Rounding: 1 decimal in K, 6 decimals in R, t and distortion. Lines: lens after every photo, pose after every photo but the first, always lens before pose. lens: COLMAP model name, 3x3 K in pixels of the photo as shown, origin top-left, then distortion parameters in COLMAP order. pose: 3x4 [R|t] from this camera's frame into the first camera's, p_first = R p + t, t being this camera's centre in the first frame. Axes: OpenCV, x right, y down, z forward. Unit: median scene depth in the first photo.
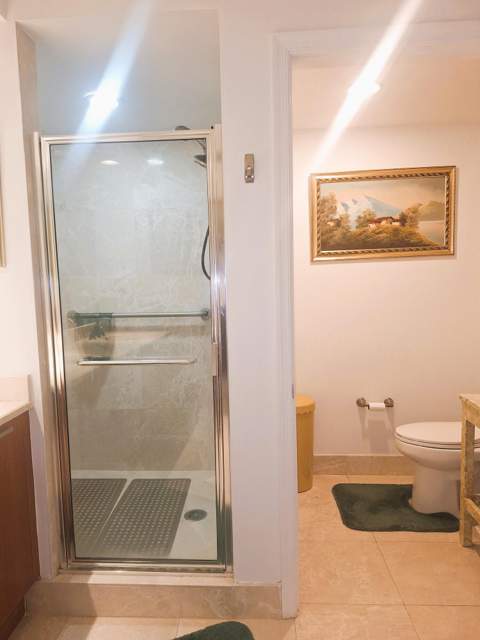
lens RADIAL K [[439.0, 0, 239.4], [0, 439.0, 327.9], [0, 0, 1]] dist [-0.001137, -0.001819]
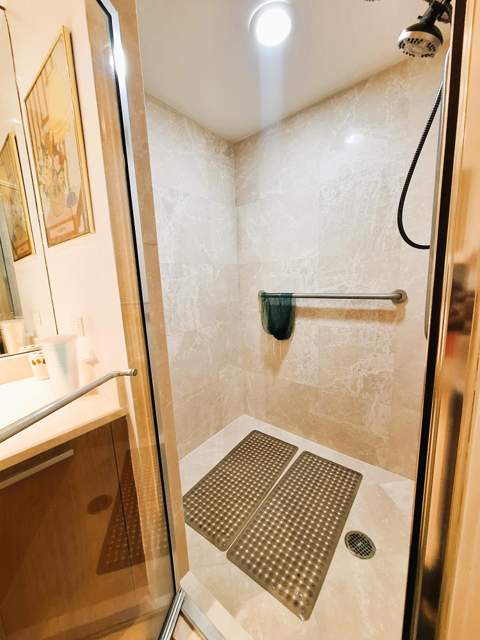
lens RADIAL K [[257.6, 0, 237.3], [0, 257.6, 323.0], [0, 0, 1]] dist [-0.002218, 0.000559]
pose [[0.803015, 0.086041, -0.589715, -0.035081], [-0.034738, 0.994598, 0.097812, -0.022012], [0.594945, -0.058059, 0.801667, 0.494743]]
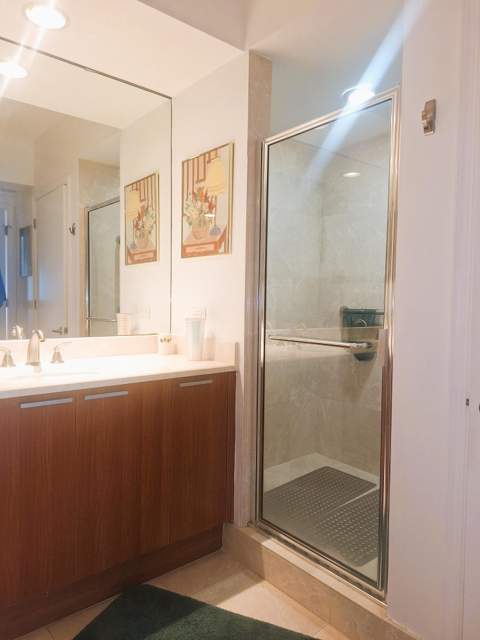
lens RADIAL K [[437.9, 0, 237.6], [0, 437.9, 322.9], [0, 0, 1]] dist [0.094061, -0.123664]
pose [[0.684598, 0.067822, -0.725758, 0.248884], [-0.104763, 0.994480, -0.005888, 0.039103], [0.721353, 0.080063, 0.687924, 0.113037]]
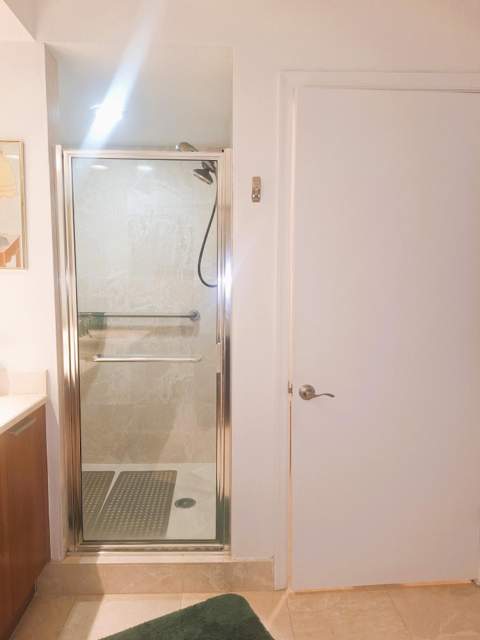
lens RADIAL K [[433.5, 0, 238.1], [0, 433.5, 327.5], [0, 0, 1]] dist [-0.001832, 0.001356]
pose [[0.996310, 0.018848, 0.083738, -0.066438], [-0.018799, 0.999822, -0.001372, -0.003016], [-0.083749, -0.000207, 0.996487, -0.063702]]
